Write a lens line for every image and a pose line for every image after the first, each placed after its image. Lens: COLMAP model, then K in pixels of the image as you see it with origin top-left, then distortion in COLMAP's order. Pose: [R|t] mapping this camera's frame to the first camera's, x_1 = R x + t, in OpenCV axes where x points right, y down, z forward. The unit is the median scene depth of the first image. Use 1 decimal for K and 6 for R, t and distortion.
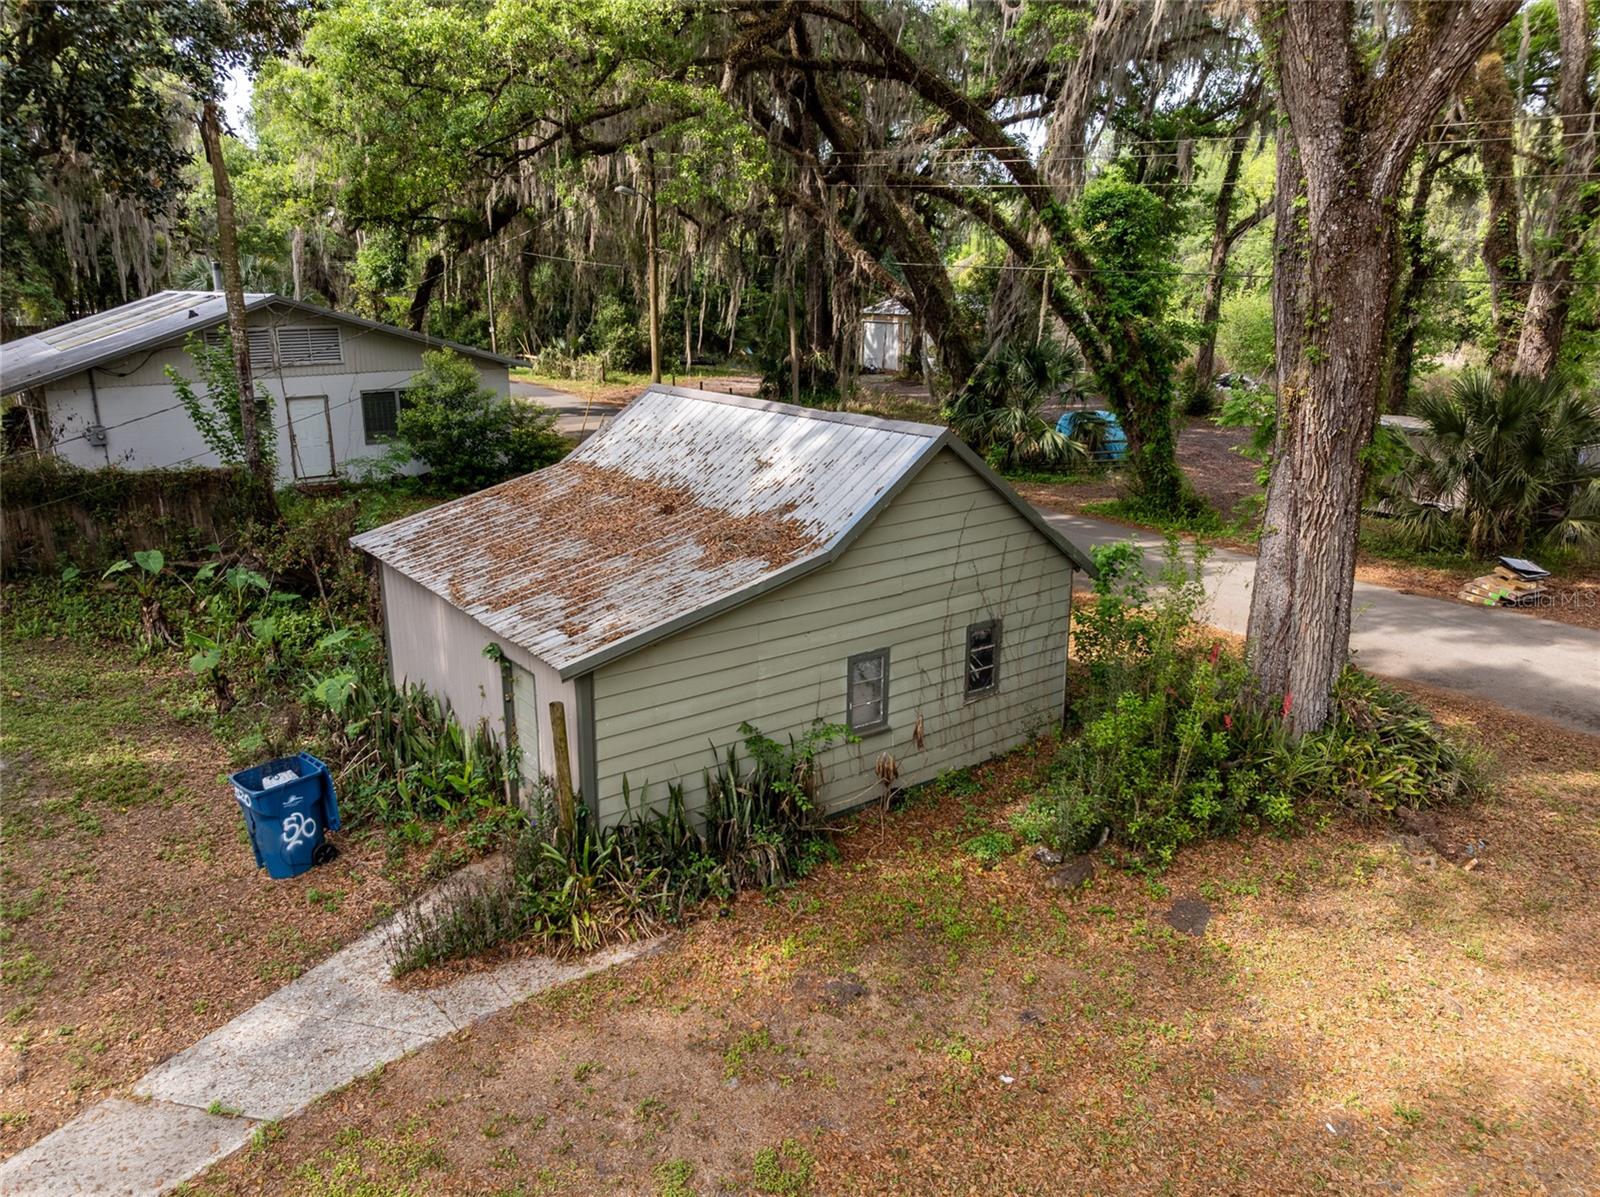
lens RADIAL K [[1128.4, 0, 801.2], [0, 1128.4, 593.6], [0, 0, 1]] dist [-0.042957, 0.013930]
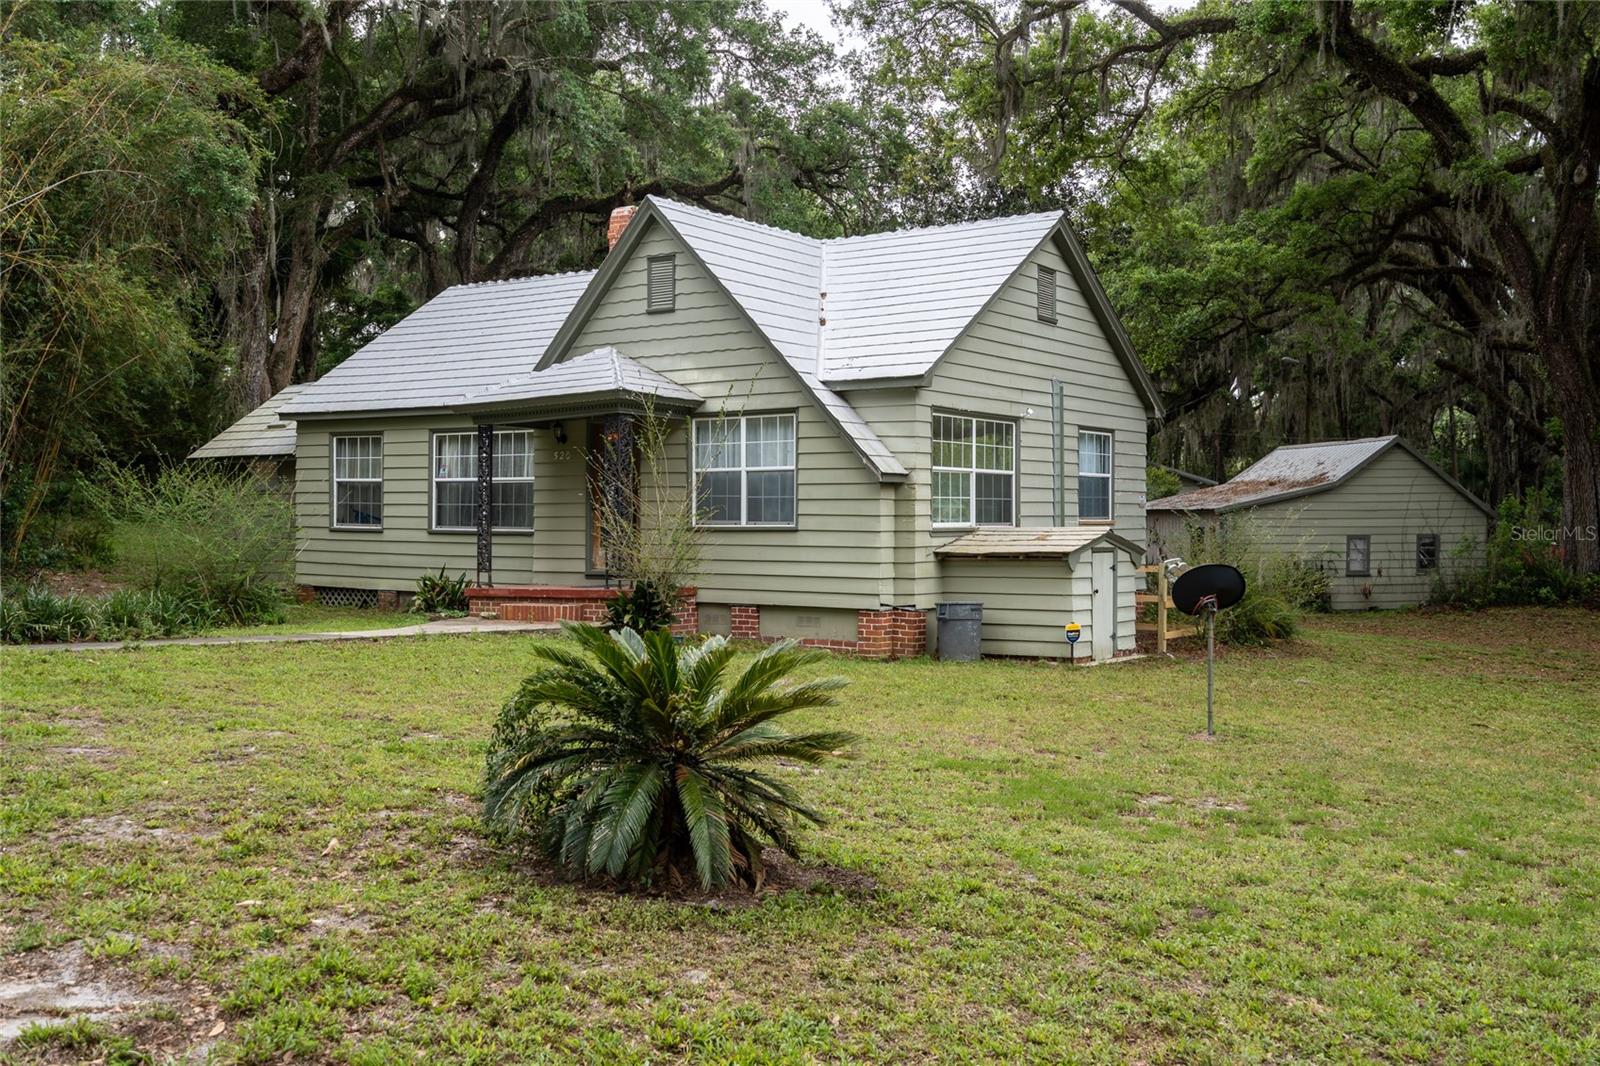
lens RADIAL K [[1542.9, 0, 796.2], [0, 1542.9, 522.4], [0, 0, 1]] dist [0.017987, 0.000000]
pose [[0.875990, 0.003833, -0.482314, 0.582429], [-0.132859, 0.963202, -0.233645, 0.923559], [0.463671, 0.268751, 0.844265, -2.169154]]
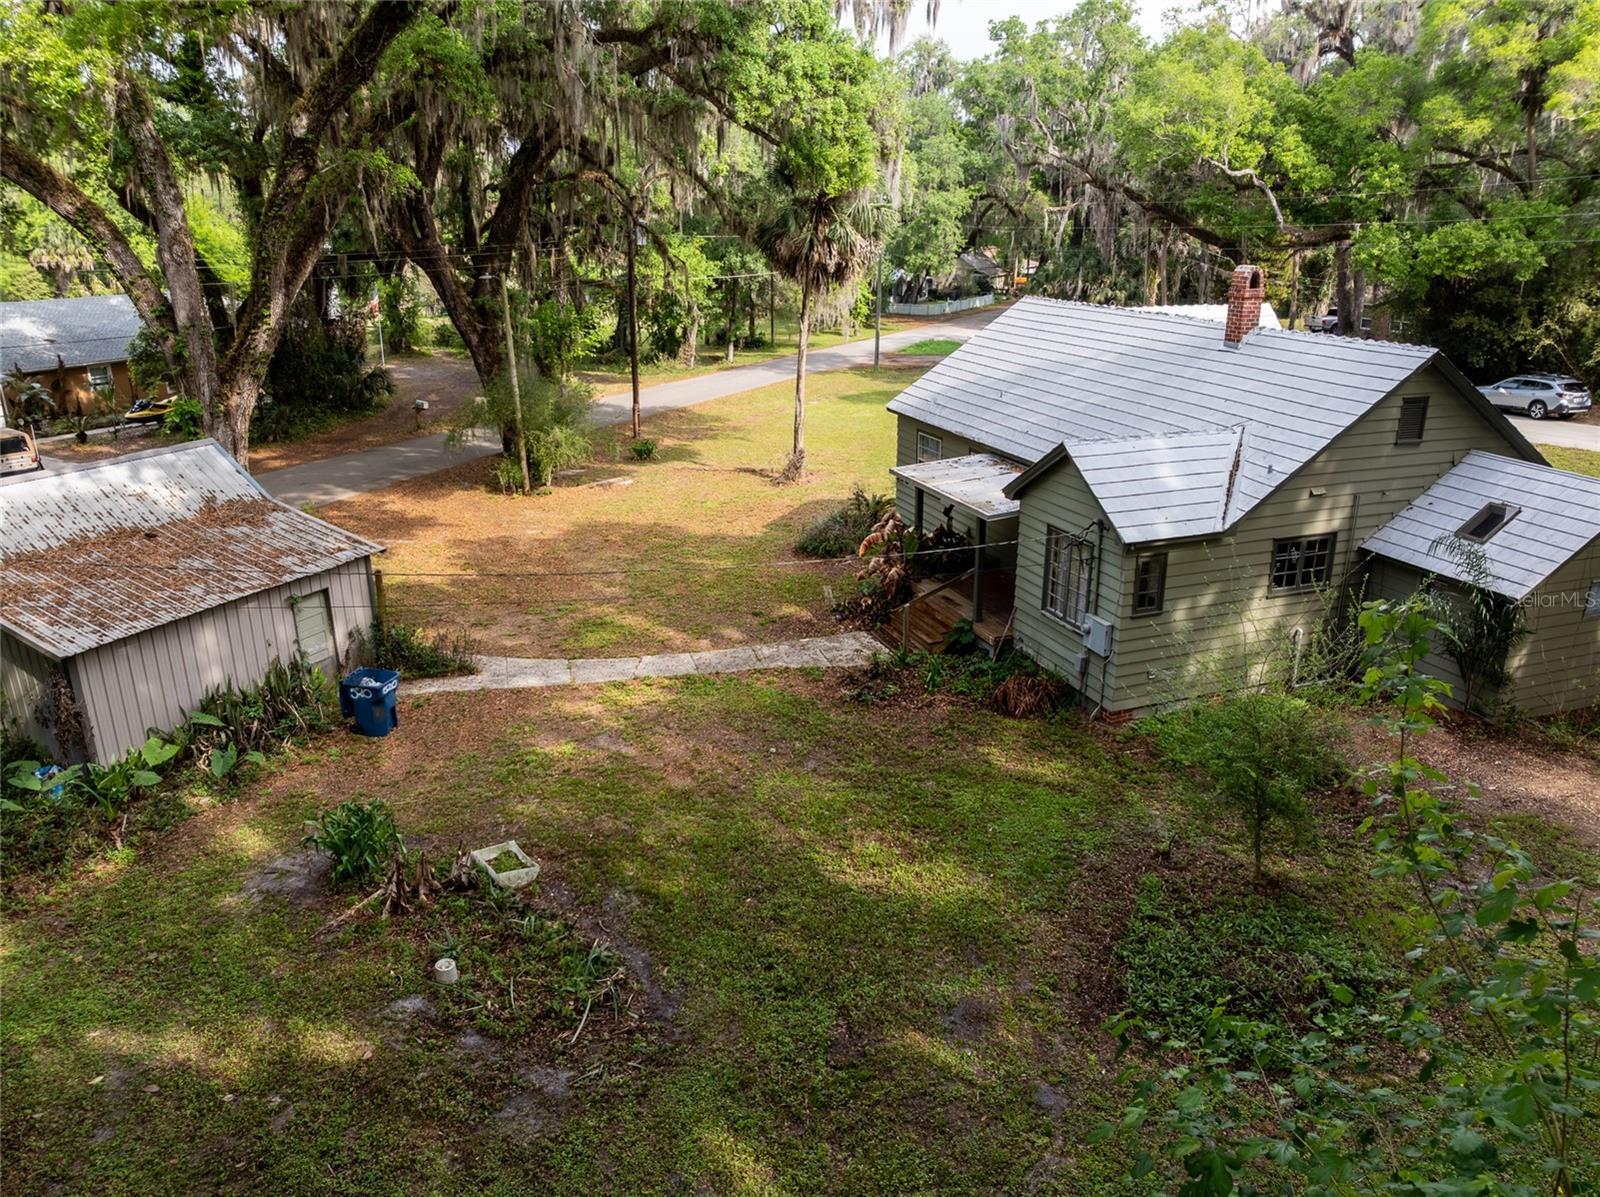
lens RADIAL K [[1128.4, 0, 799.6], [0, 1128.4, 592.6], [0, 0, 1]] dist [-0.042957, 0.013930]
pose [[-0.447203, -0.281982, 0.848820, -2.040396], [0.248393, 0.872521, 0.420722, -0.477270], [-0.859250, 0.398989, -0.320152, 0.875782]]
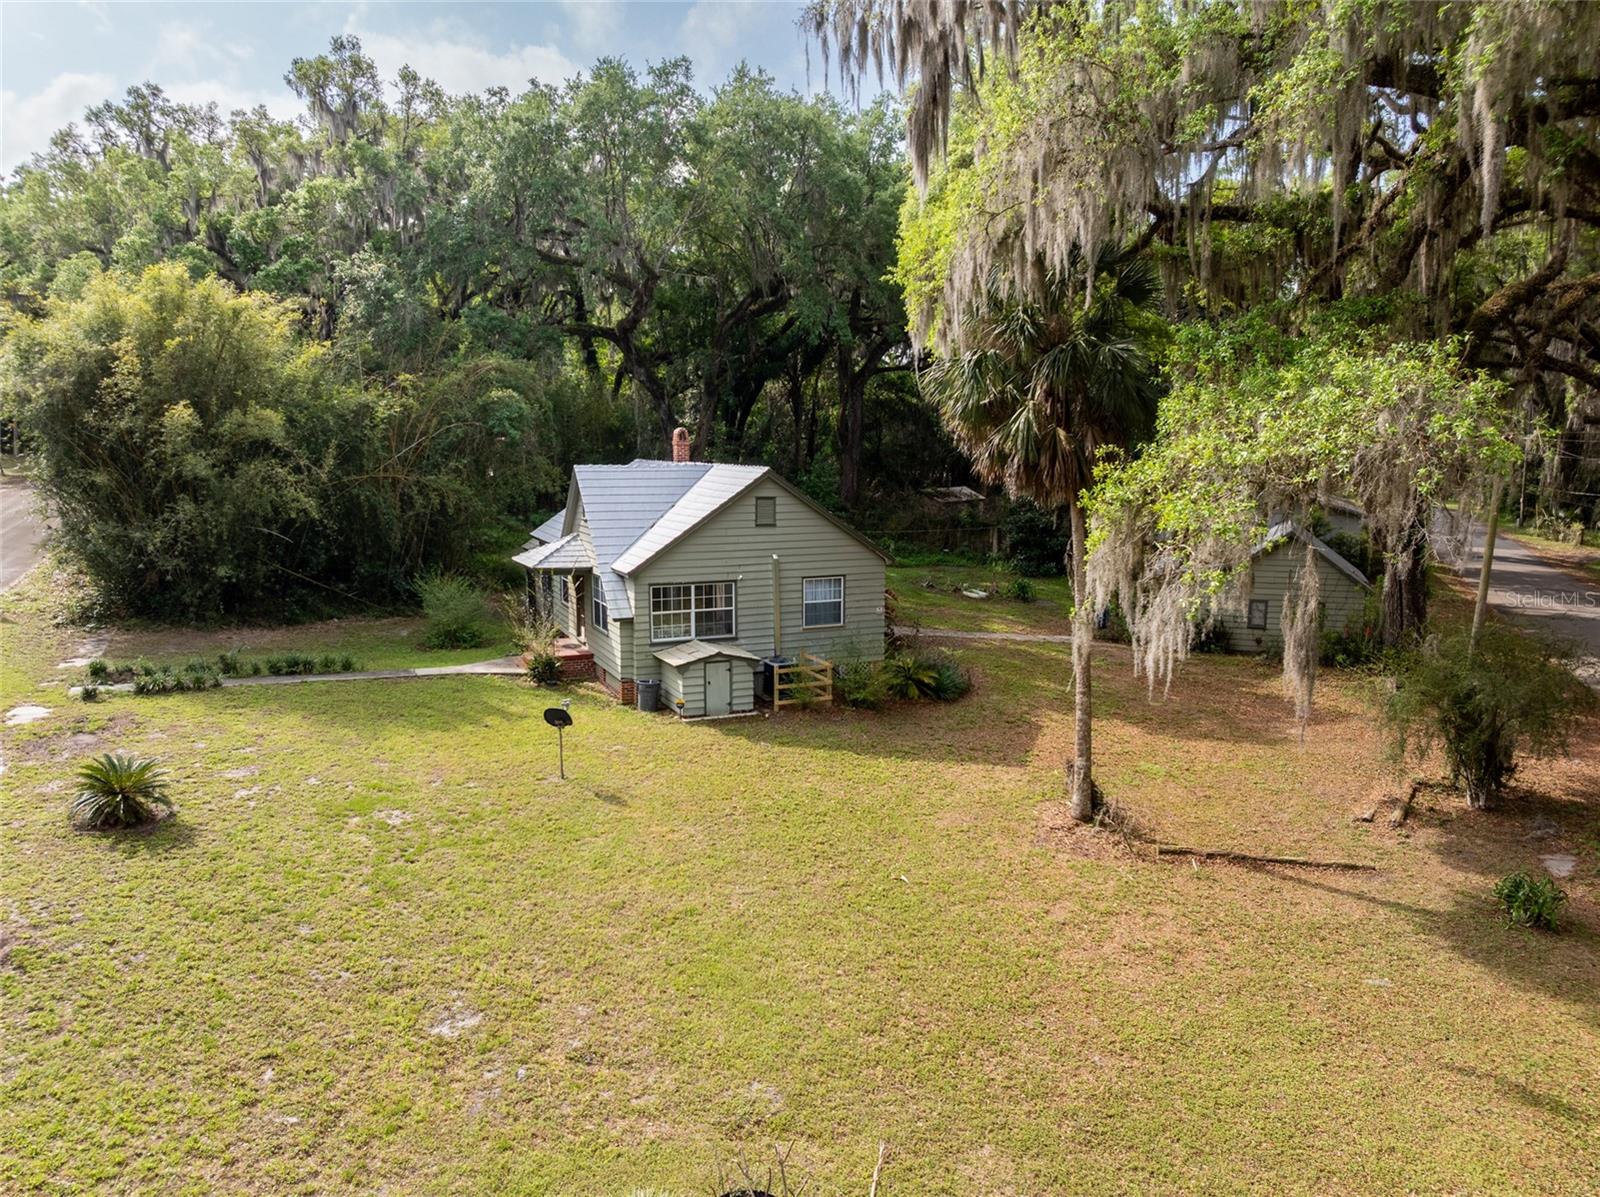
lens RADIAL K [[1128.4, 0, 792.0], [0, 1128.4, 593.1], [0, 0, 1]] dist [-0.042957, 0.013930]
pose [[0.505497, 0.118262, -0.854685, 2.153694], [-0.233732, 0.972294, -0.003703, 0.364191], [0.830567, 0.201639, 0.519133, -1.766143]]
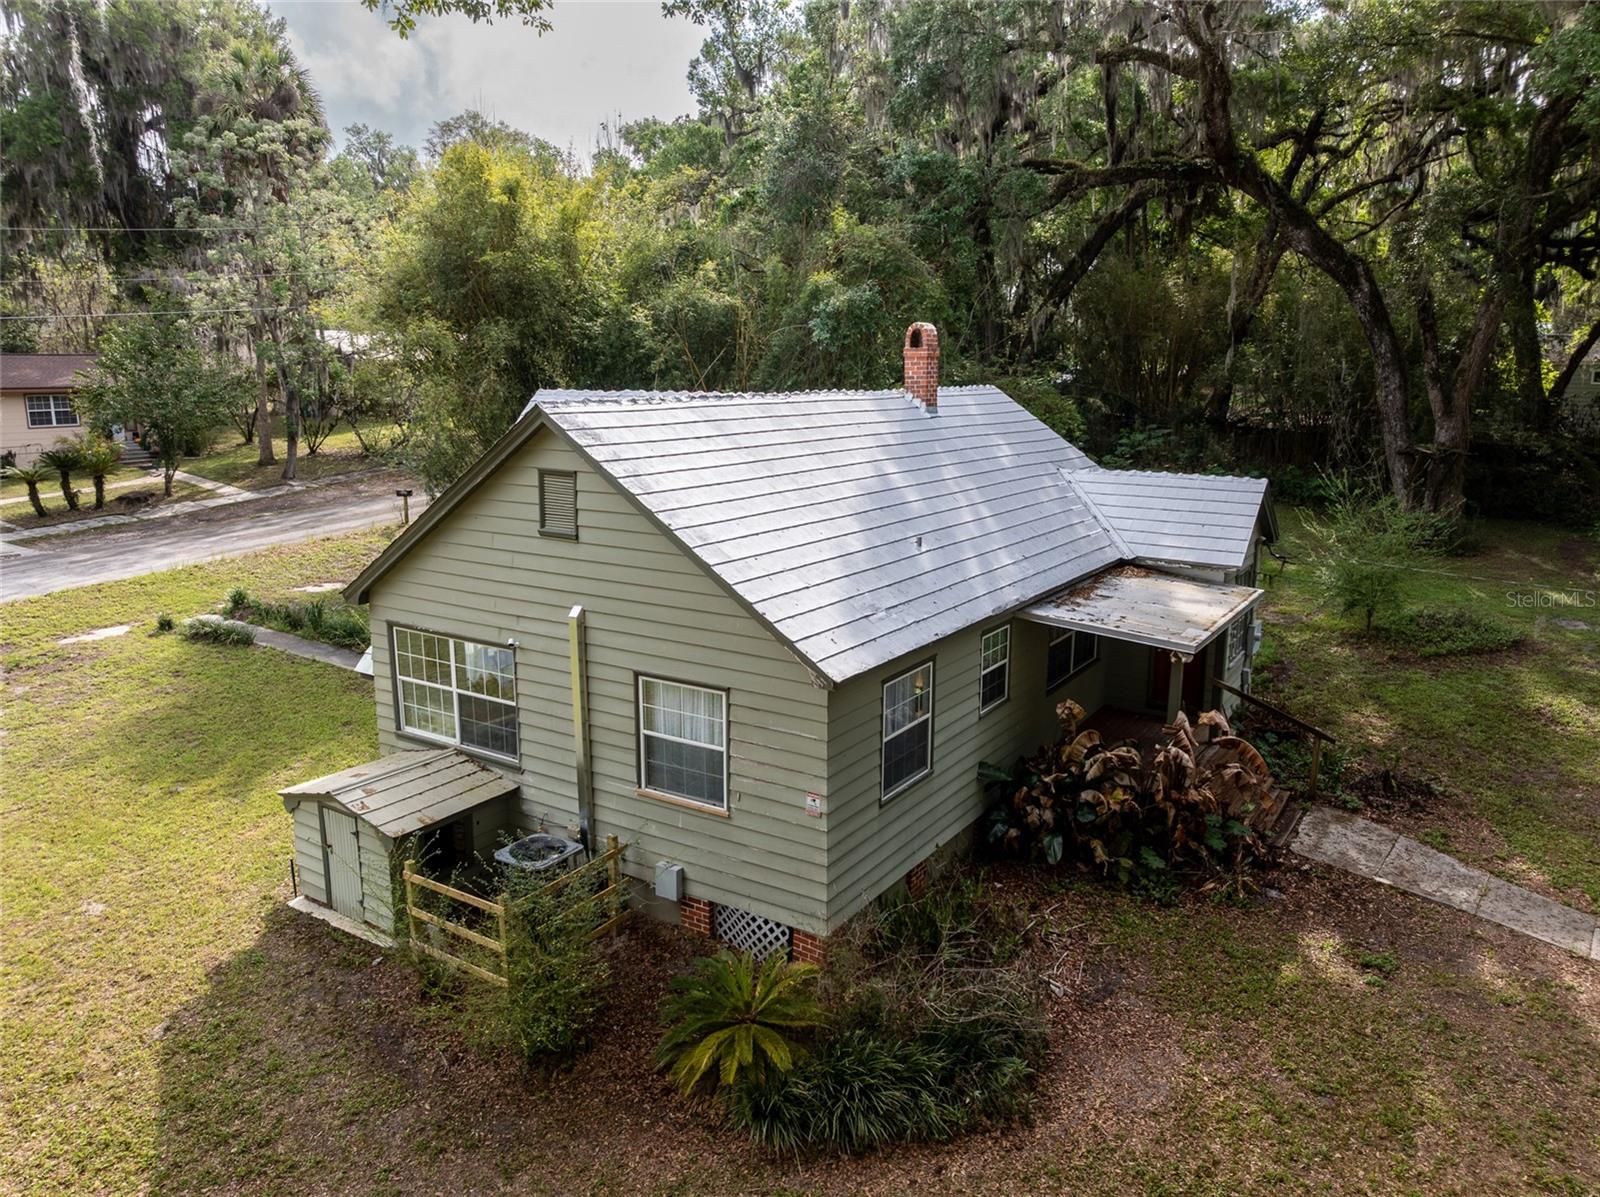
lens RADIAL K [[1128.4, 0, 802.2], [0, 1128.4, 567.3], [0, 0, 1]] dist [-0.042957, 0.013930]
pose [[-0.442749, 0.167445, -0.880872, 0.813858], [-0.240618, 0.924186, 0.296619, -0.130377], [0.863757, 0.343282, -0.368892, 0.075427]]
